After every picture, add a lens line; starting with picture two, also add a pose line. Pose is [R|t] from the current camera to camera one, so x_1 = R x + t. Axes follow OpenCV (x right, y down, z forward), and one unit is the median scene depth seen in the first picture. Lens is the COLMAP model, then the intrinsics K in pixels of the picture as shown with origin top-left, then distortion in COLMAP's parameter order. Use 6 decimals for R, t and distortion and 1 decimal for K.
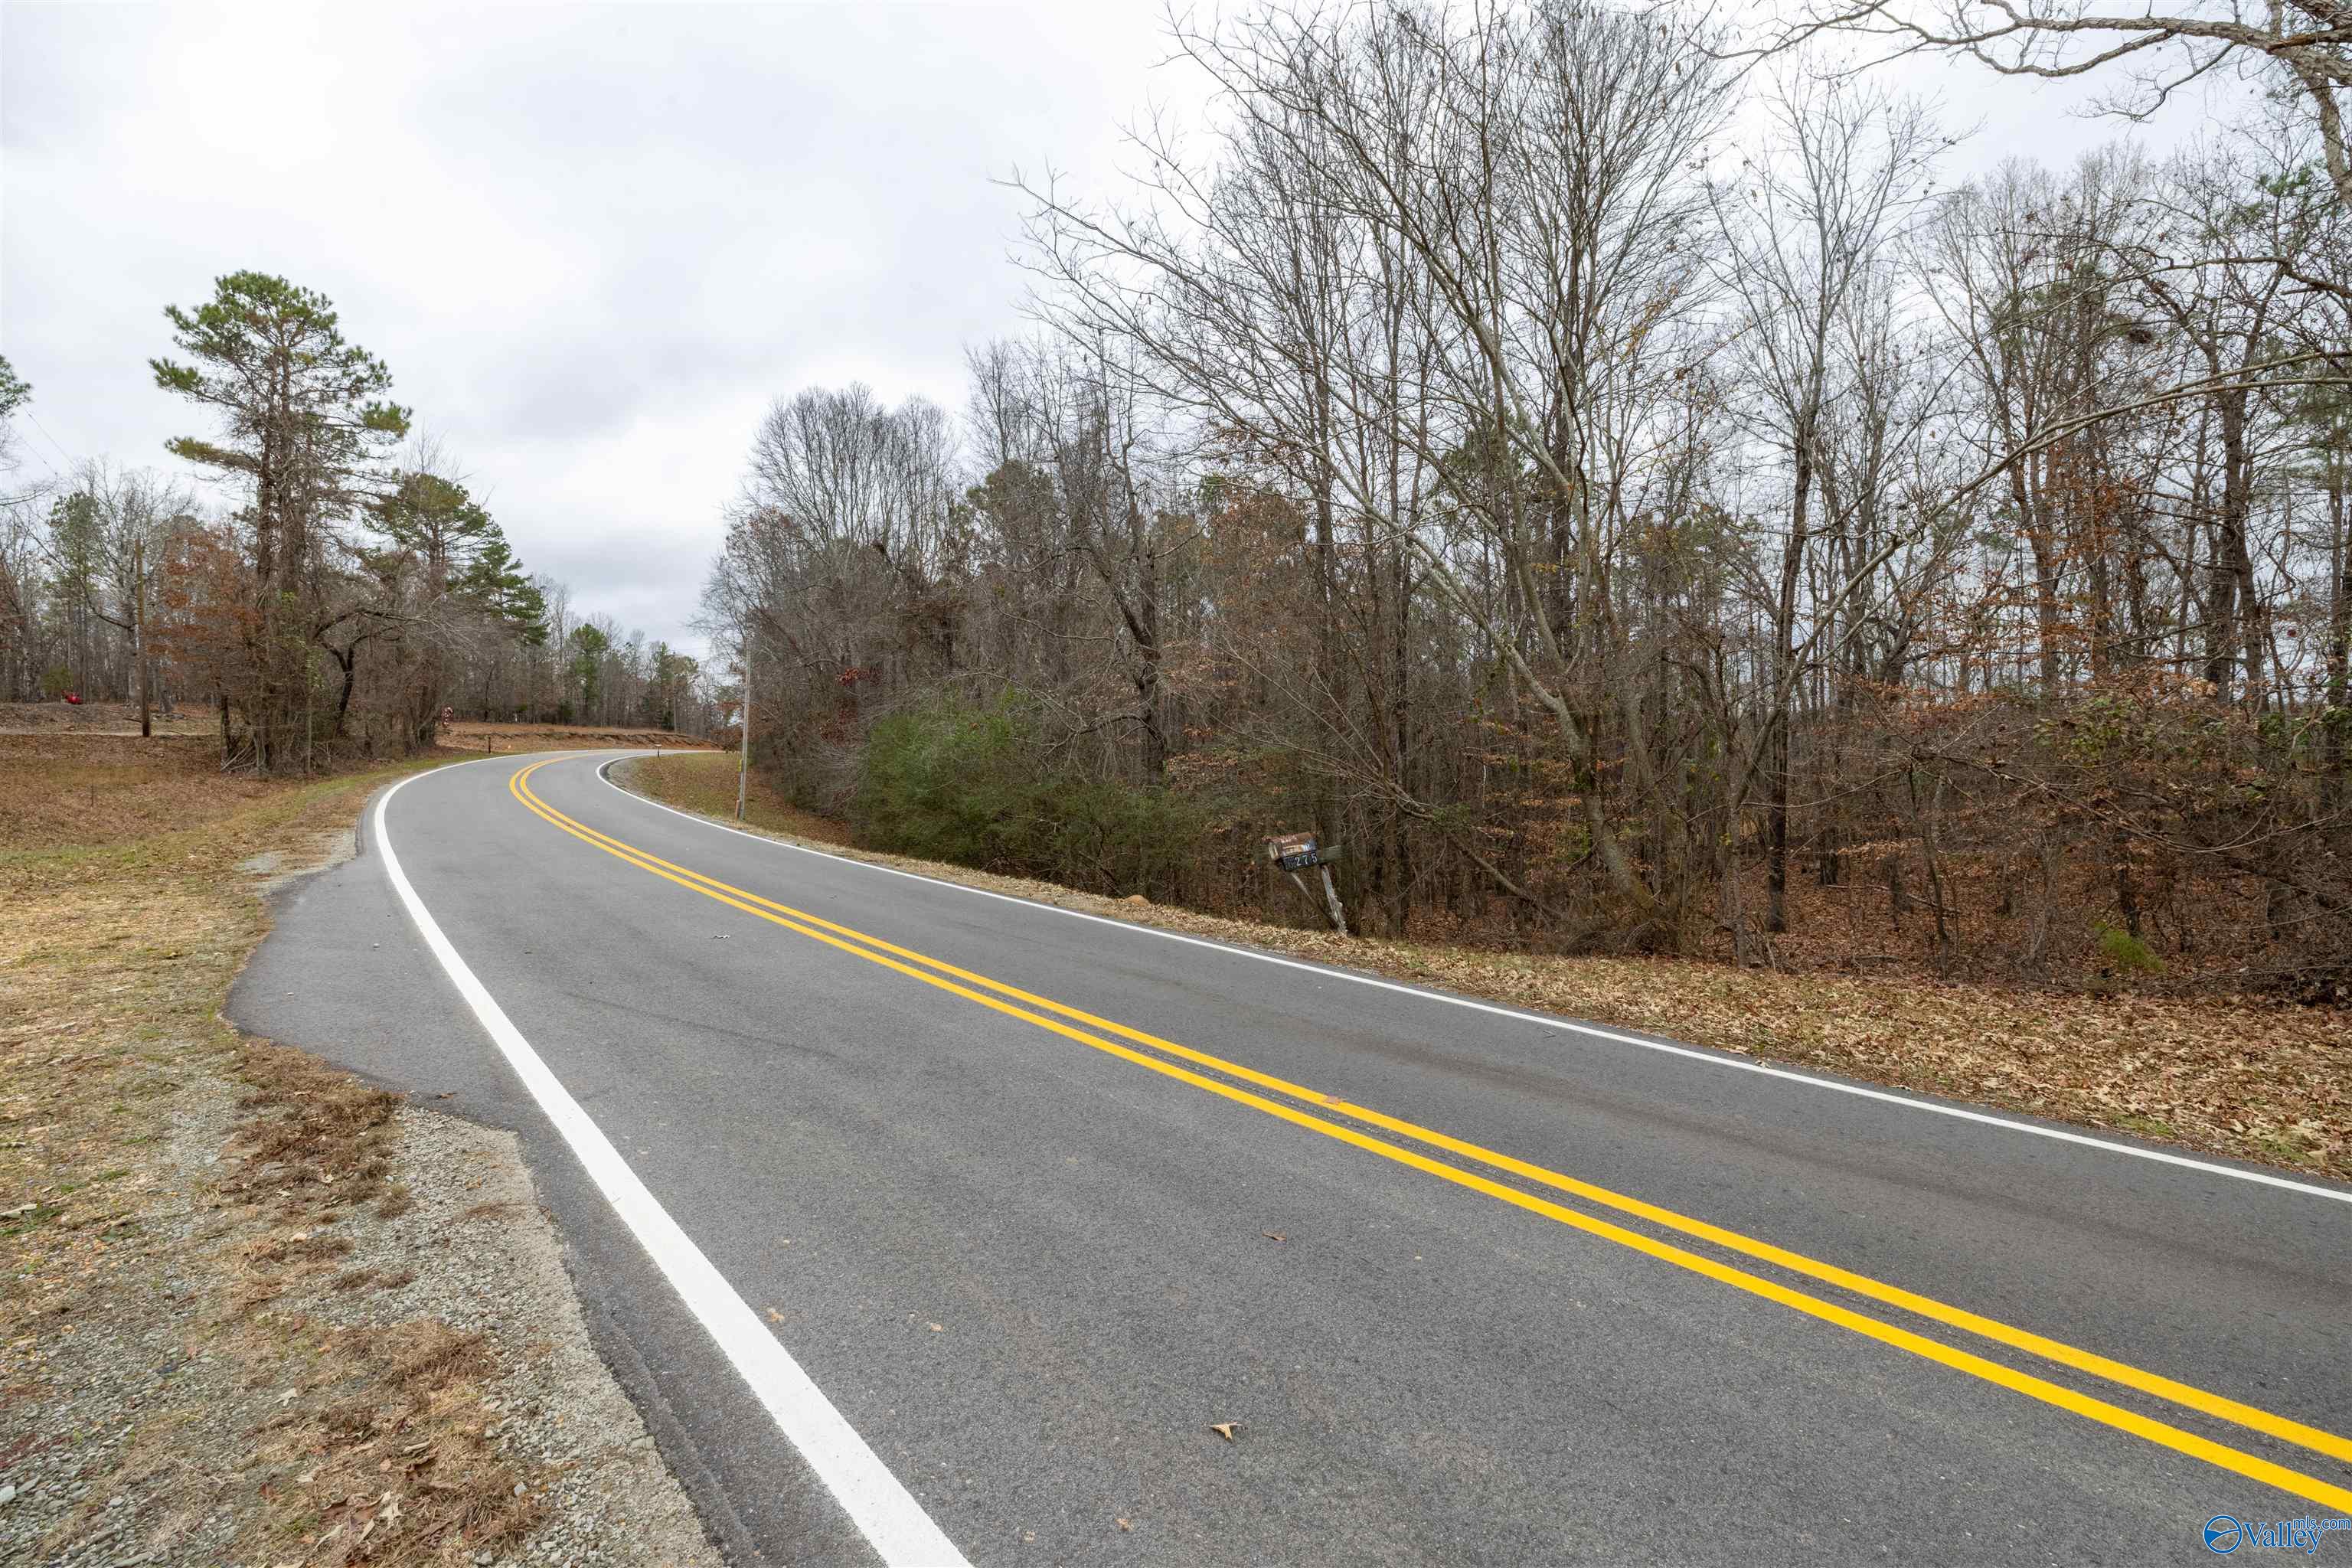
lens RADIAL K [[1004.4, 0, 1176.4], [0, 1004.4, 775.9], [0, 0, 1]] dist [-0.001954, -0.000682]
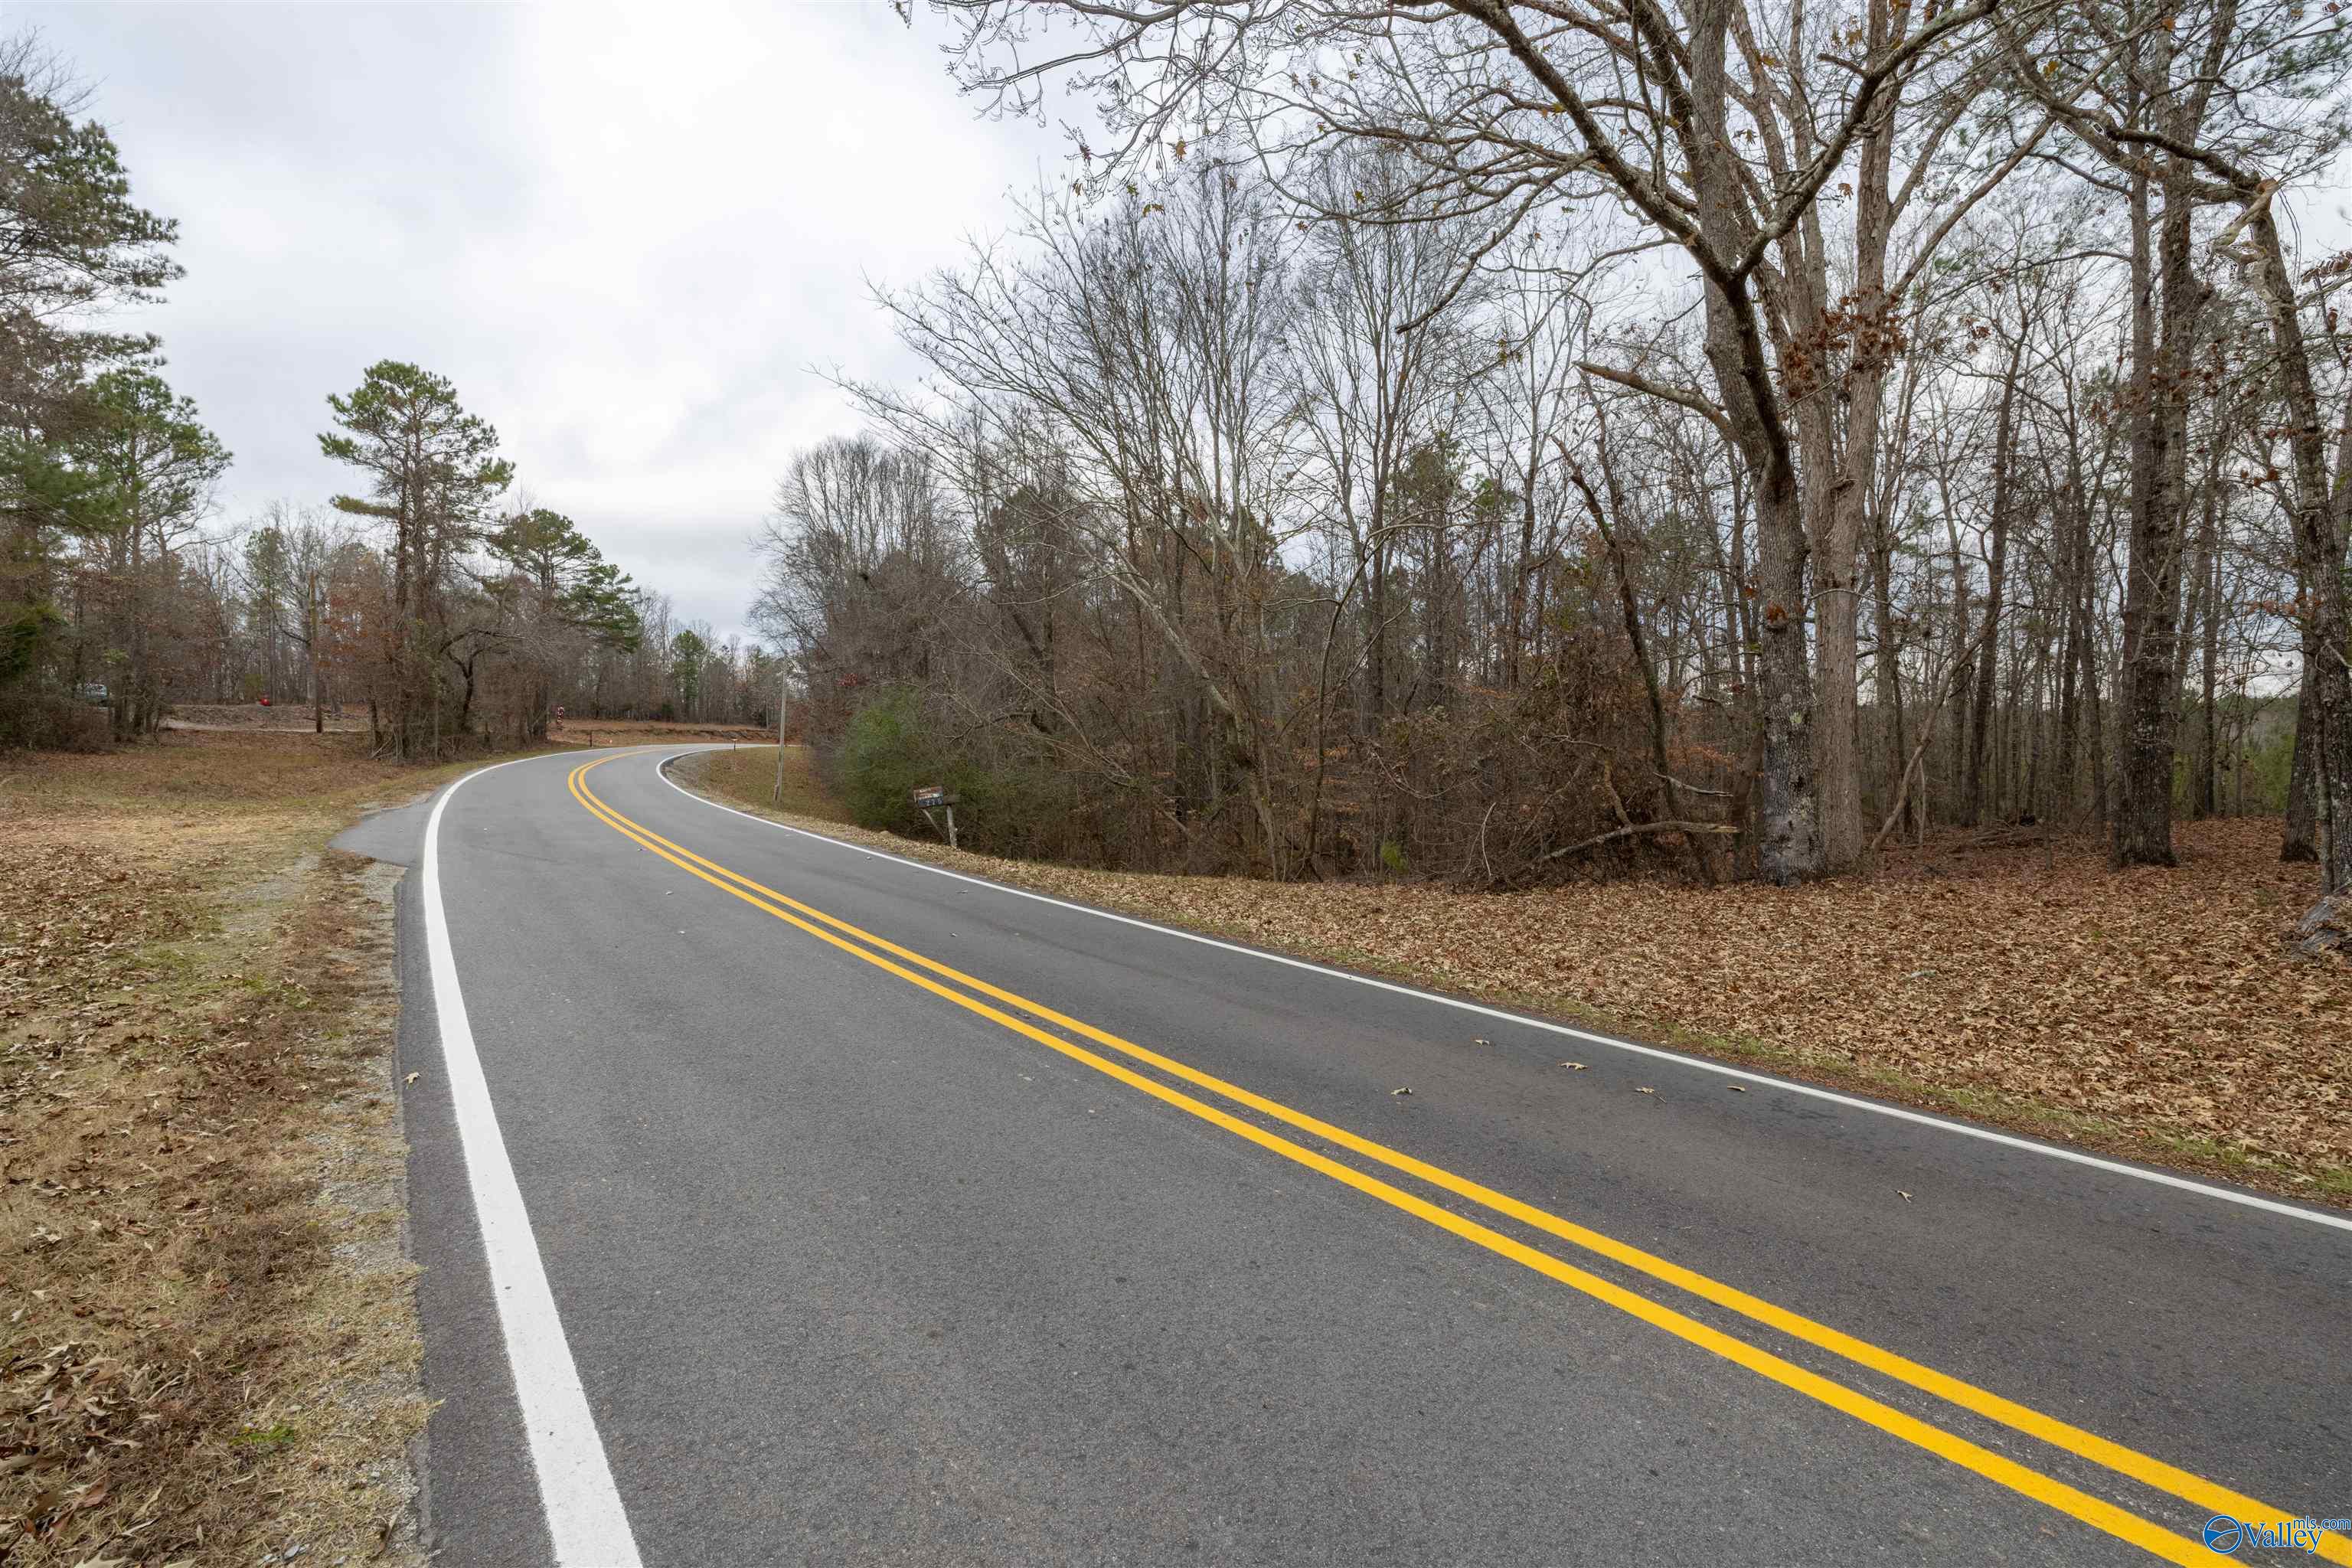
lens RADIAL K [[1004.4, 0, 1173.5], [0, 1004.4, 784.2], [0, 0, 1]] dist [-0.001954, -0.000682]
pose [[0.995186, 0.003253, -0.097948, 0.130208], [-0.001980, 0.999912, 0.013094, 0.005709], [0.097982, -0.012837, 0.995105, -0.118242]]
